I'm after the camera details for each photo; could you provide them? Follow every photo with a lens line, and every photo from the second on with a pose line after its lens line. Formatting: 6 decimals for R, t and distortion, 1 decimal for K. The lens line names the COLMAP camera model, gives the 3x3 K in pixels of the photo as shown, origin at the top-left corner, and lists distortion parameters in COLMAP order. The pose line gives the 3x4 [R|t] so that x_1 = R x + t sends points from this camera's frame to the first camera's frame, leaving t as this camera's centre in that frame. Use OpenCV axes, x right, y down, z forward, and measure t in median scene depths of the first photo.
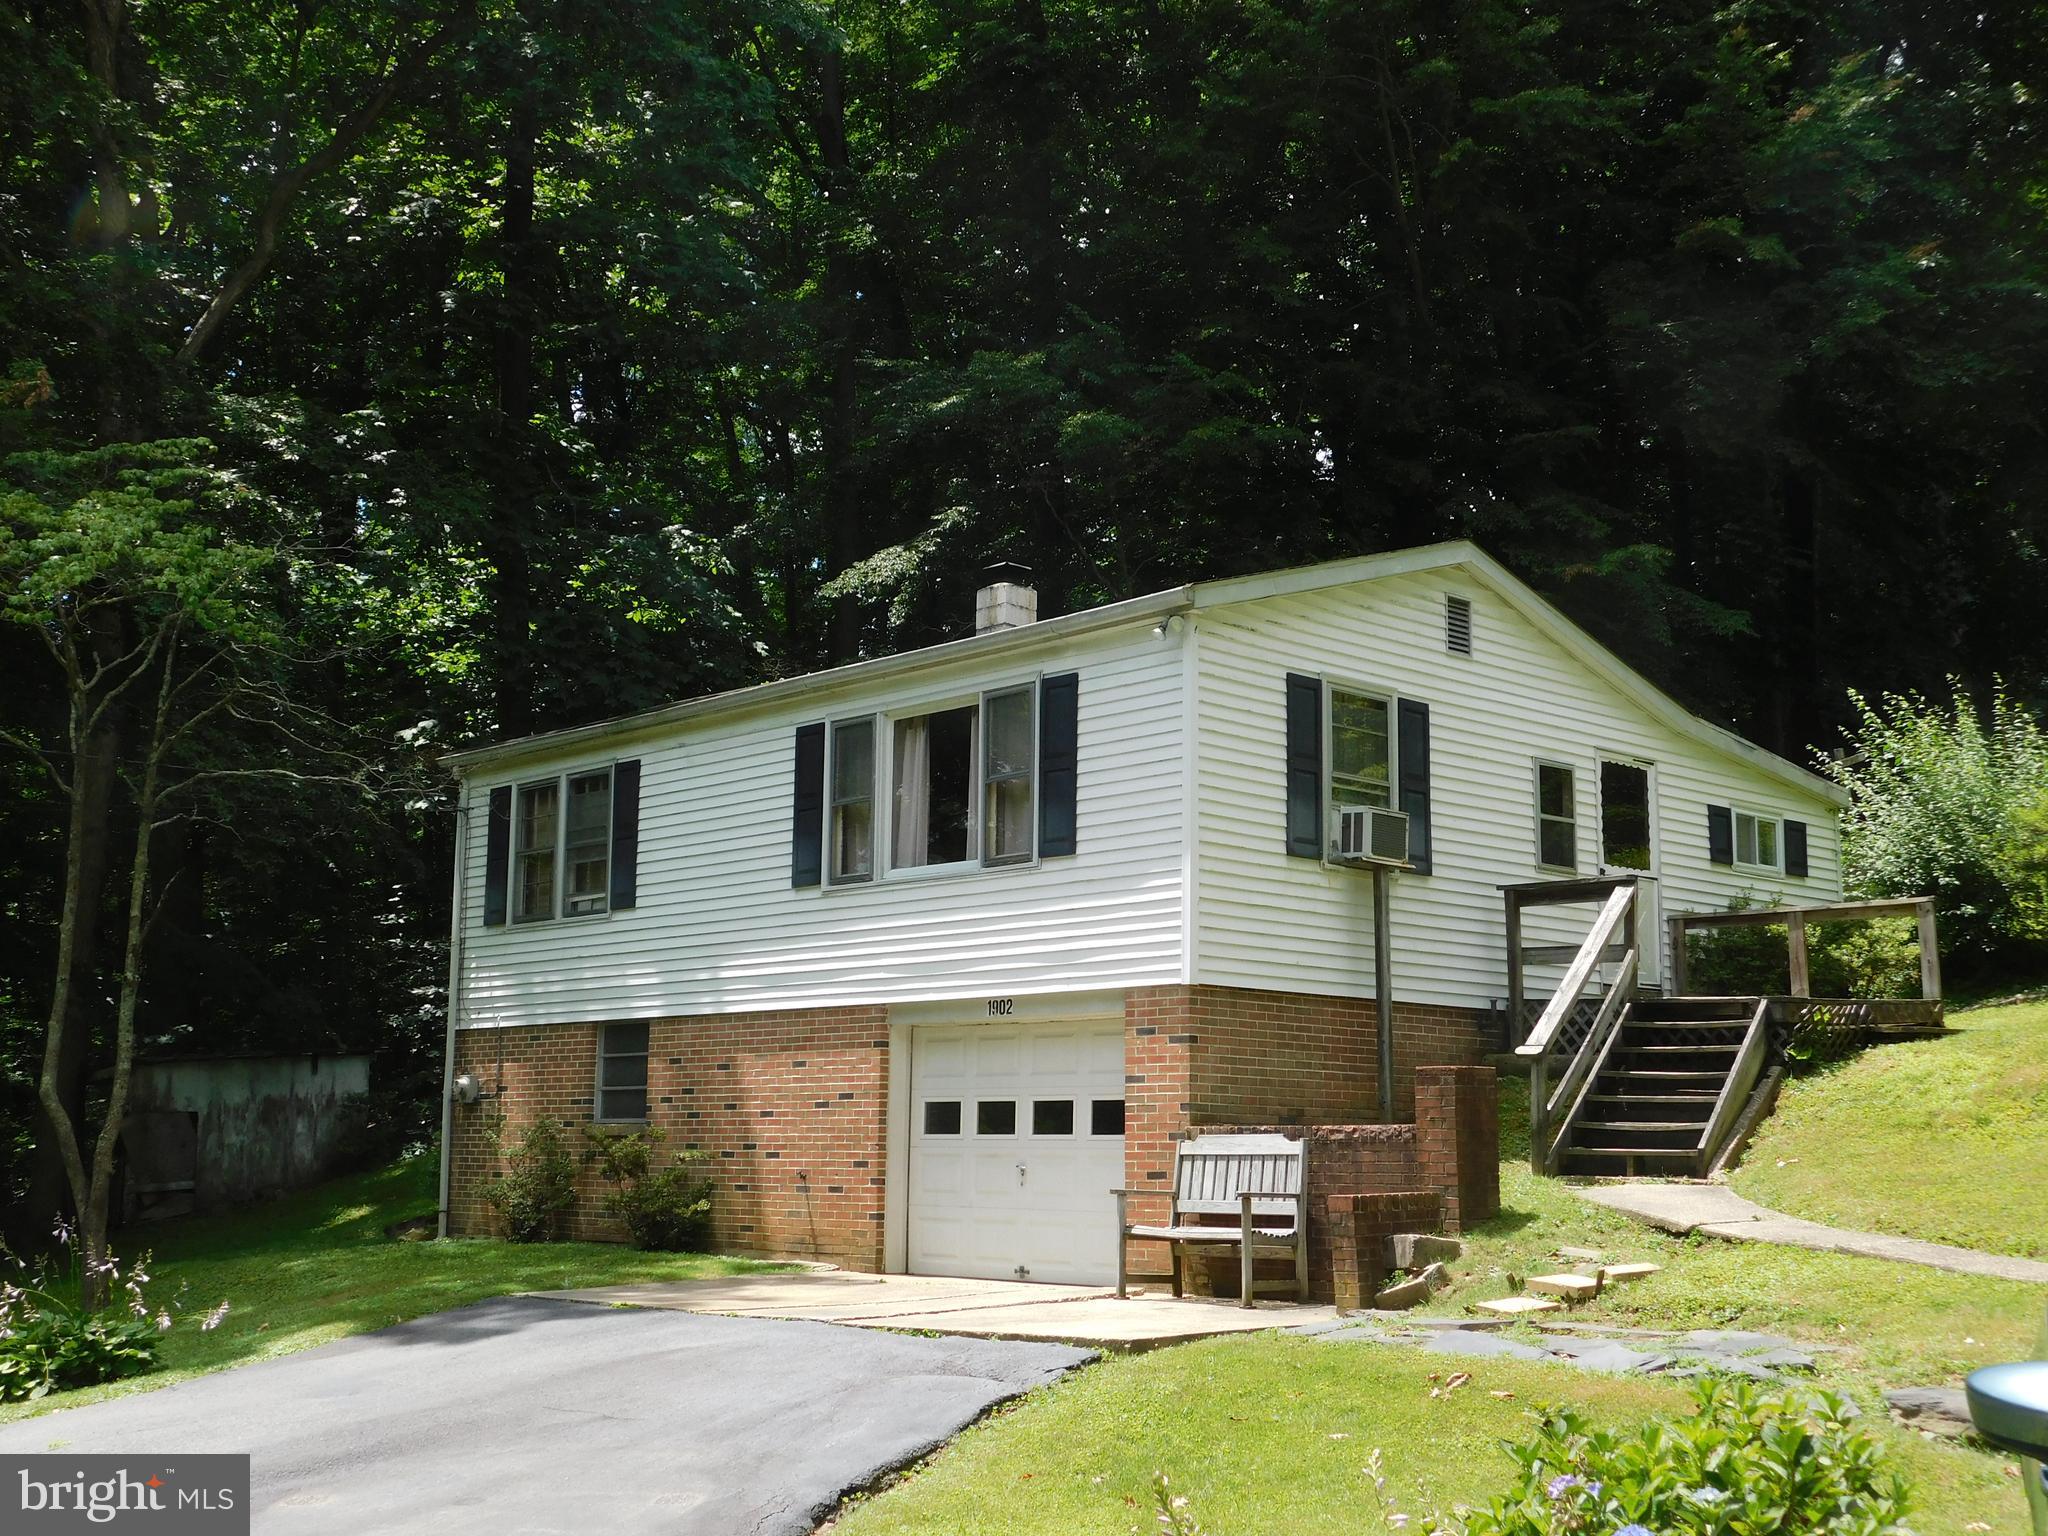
lens RADIAL K [[2398.6, 0, 1024.0], [0, 2398.6, 768.0], [0, 0, 1]] dist [0.000526, -0.011387]
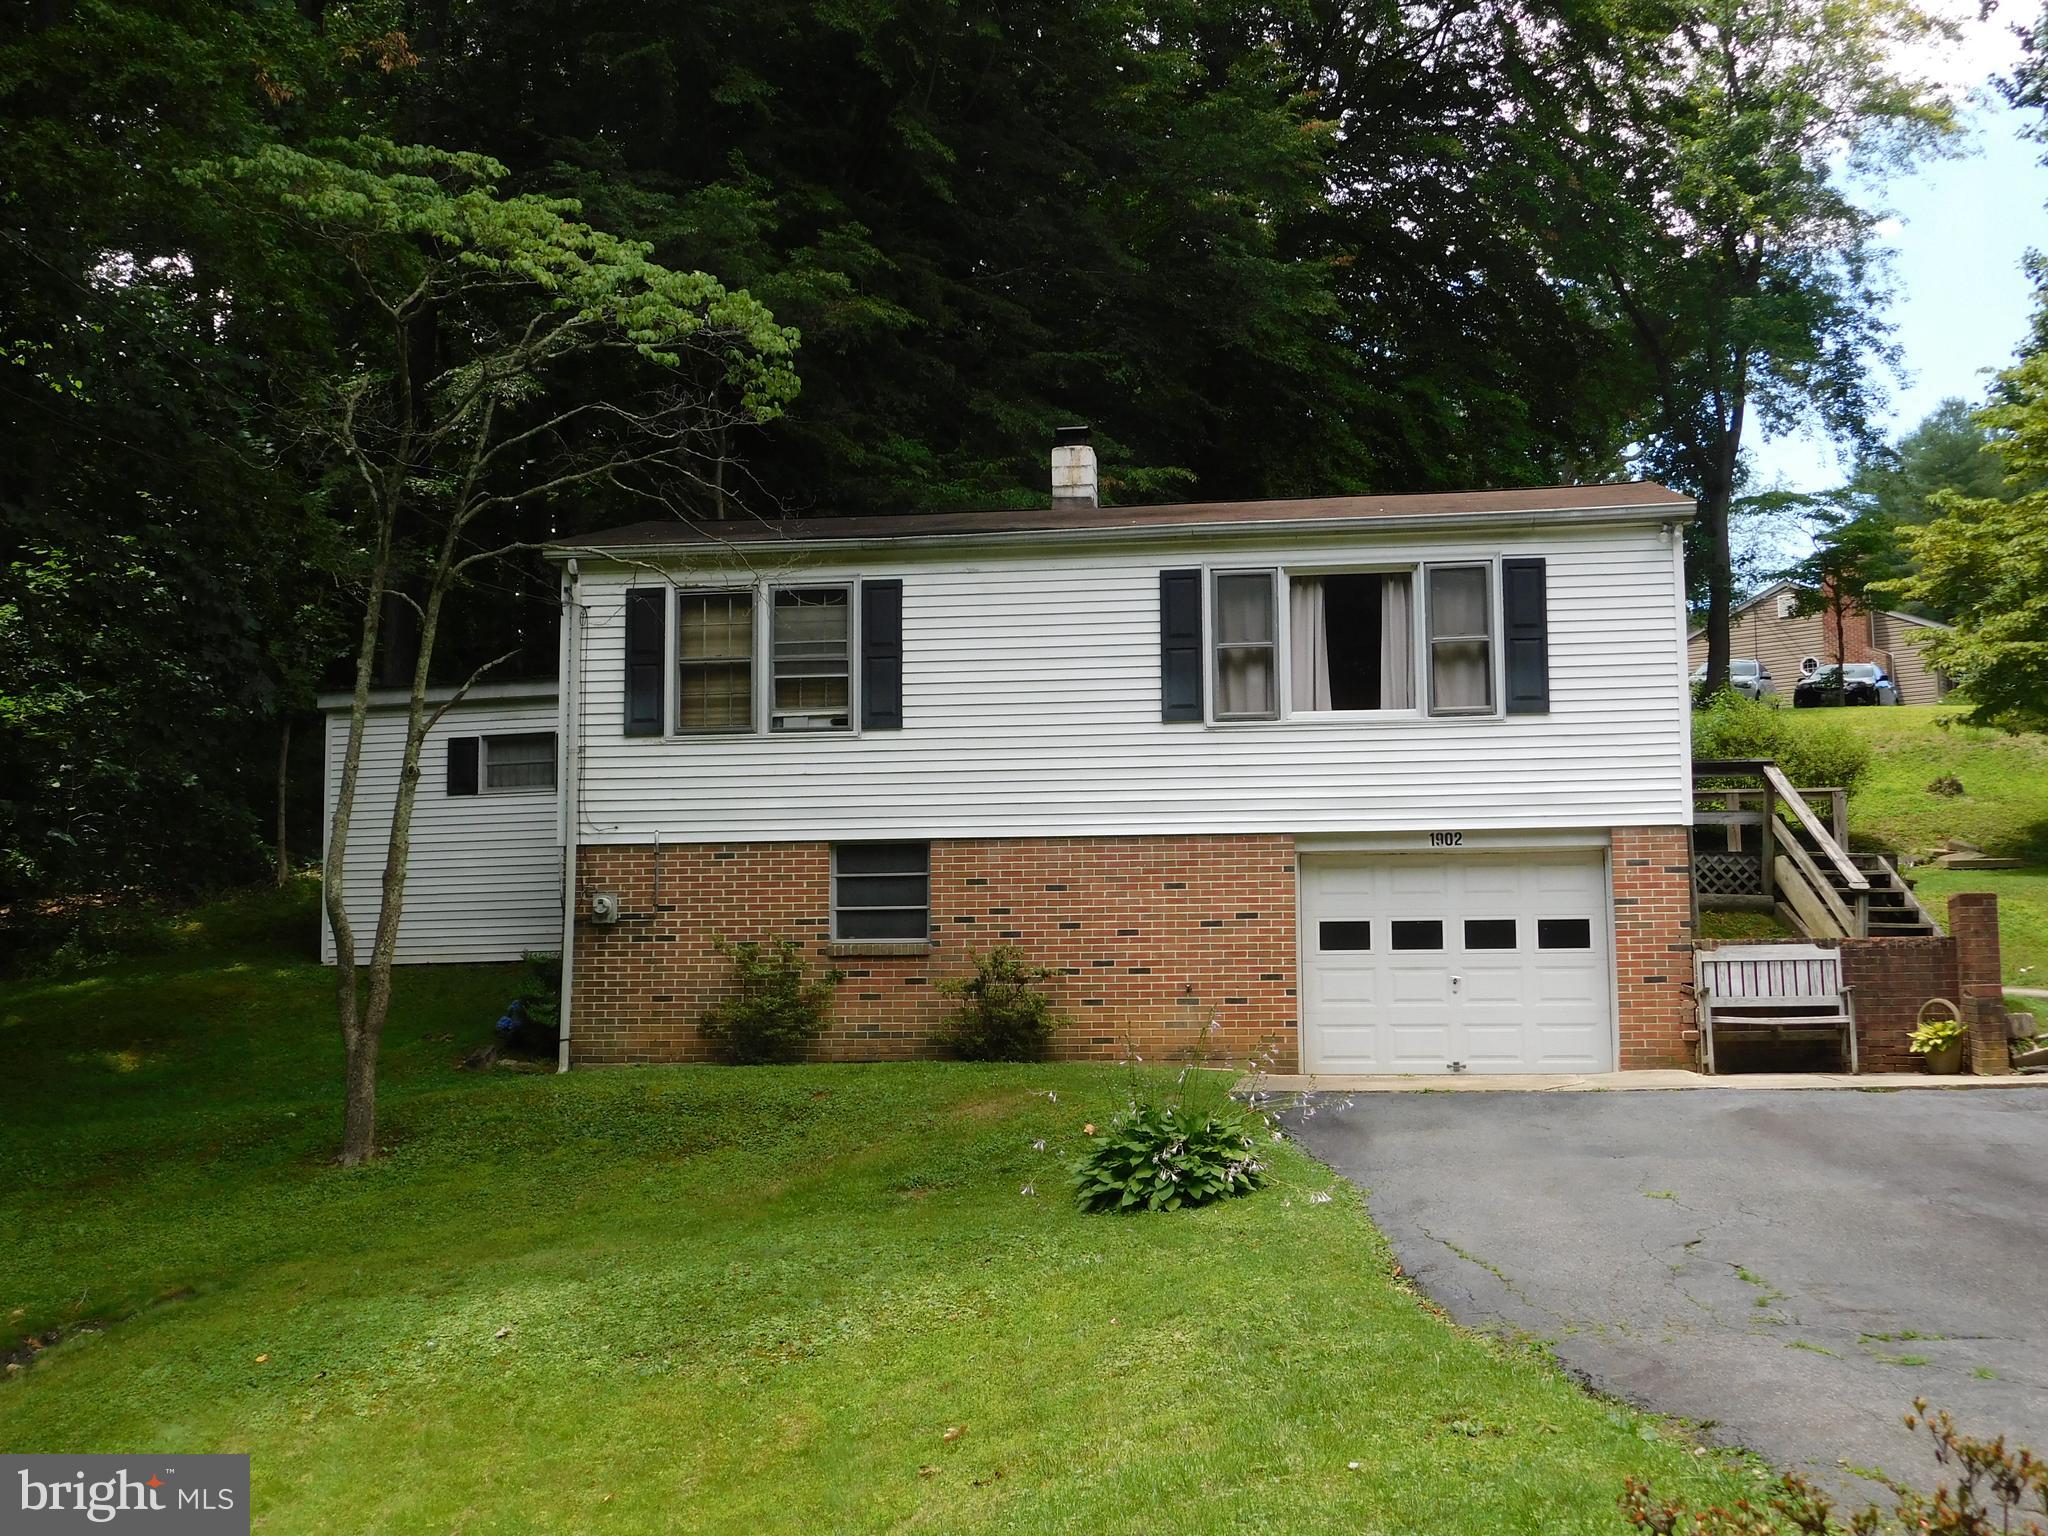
lens RADIAL K [[2398.6, 0, 1024.0], [0, 2398.6, 768.0], [0, 0, 1]] dist [0.000526, -0.011387]
pose [[0.791114, 0.054846, 0.609205, -0.803591], [-0.086104, 0.996040, 0.022142, 0.053331], [-0.605578, -0.069972, 0.792703, 0.197630]]
